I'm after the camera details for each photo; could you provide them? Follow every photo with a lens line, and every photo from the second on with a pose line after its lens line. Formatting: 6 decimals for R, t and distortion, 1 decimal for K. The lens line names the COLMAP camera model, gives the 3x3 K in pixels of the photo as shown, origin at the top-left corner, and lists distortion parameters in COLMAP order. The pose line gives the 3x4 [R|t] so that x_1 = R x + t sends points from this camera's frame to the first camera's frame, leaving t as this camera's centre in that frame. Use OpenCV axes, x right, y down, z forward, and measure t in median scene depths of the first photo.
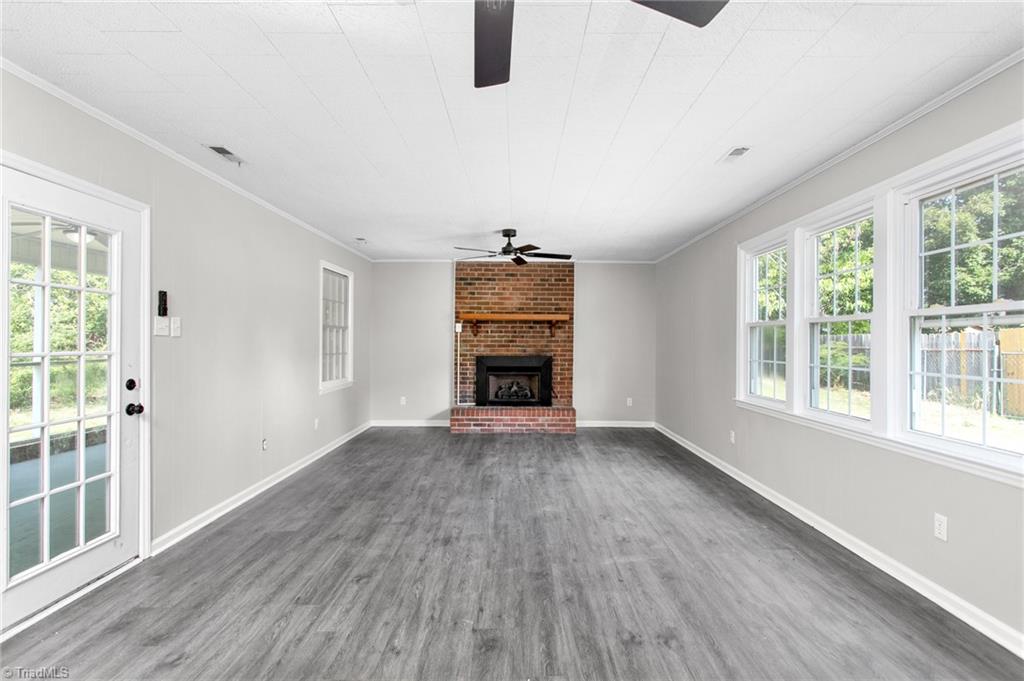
lens RADIAL K [[492.6, 0, 512.9], [0, 492.6, 340.5], [0, 0, 1]] dist [0.002412, 0.000117]
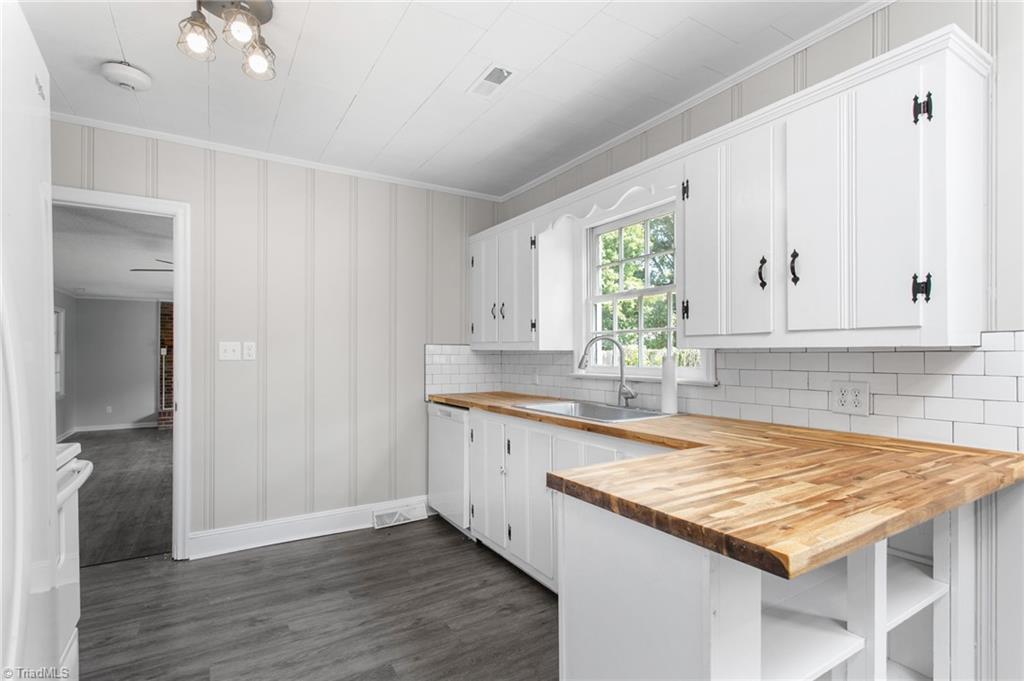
lens RADIAL K [[492.6, 0, 510.4], [0, 492.6, 354.6], [0, 0, 1]] dist [0.002412, 0.000117]
pose [[0.841727, -0.003278, 0.539894, -0.041007], [0.004134, 0.999991, -0.000374, -0.013347], [-0.539888, 0.002547, 0.841733, -0.626800]]
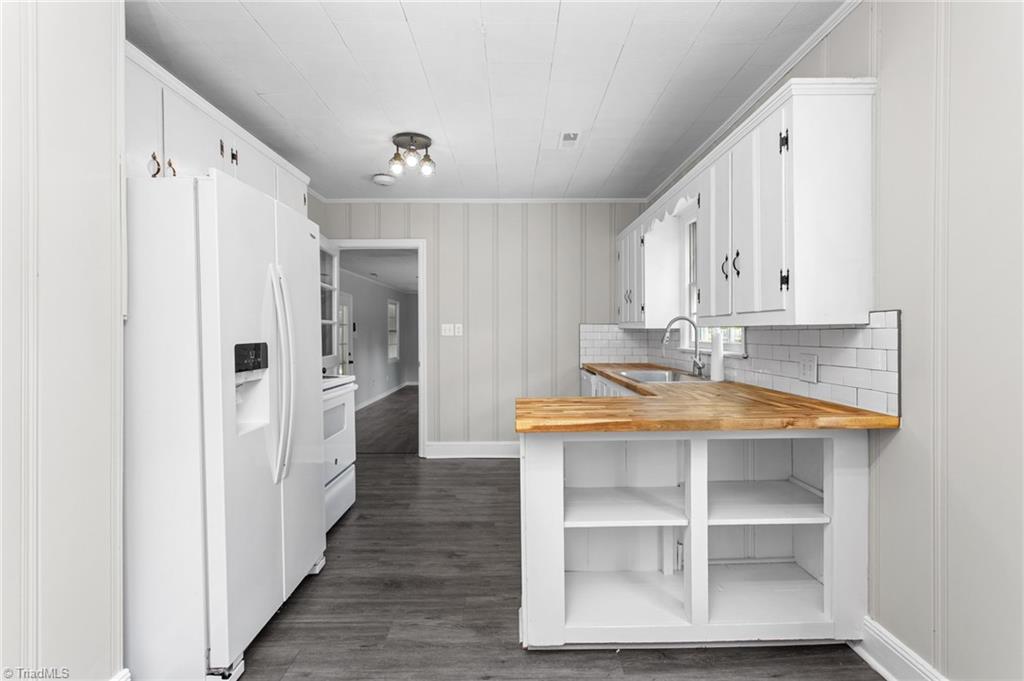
lens RADIAL K [[492.6, 0, 514.2], [0, 492.6, 339.7], [0, 0, 1]] dist [0.002412, 0.000117]
pose [[0.999676, -0.005796, 0.024788, 0.289098], [0.005500, 0.999913, 0.012001, -0.009471], [-0.024855, -0.011861, 0.999621, -1.221679]]
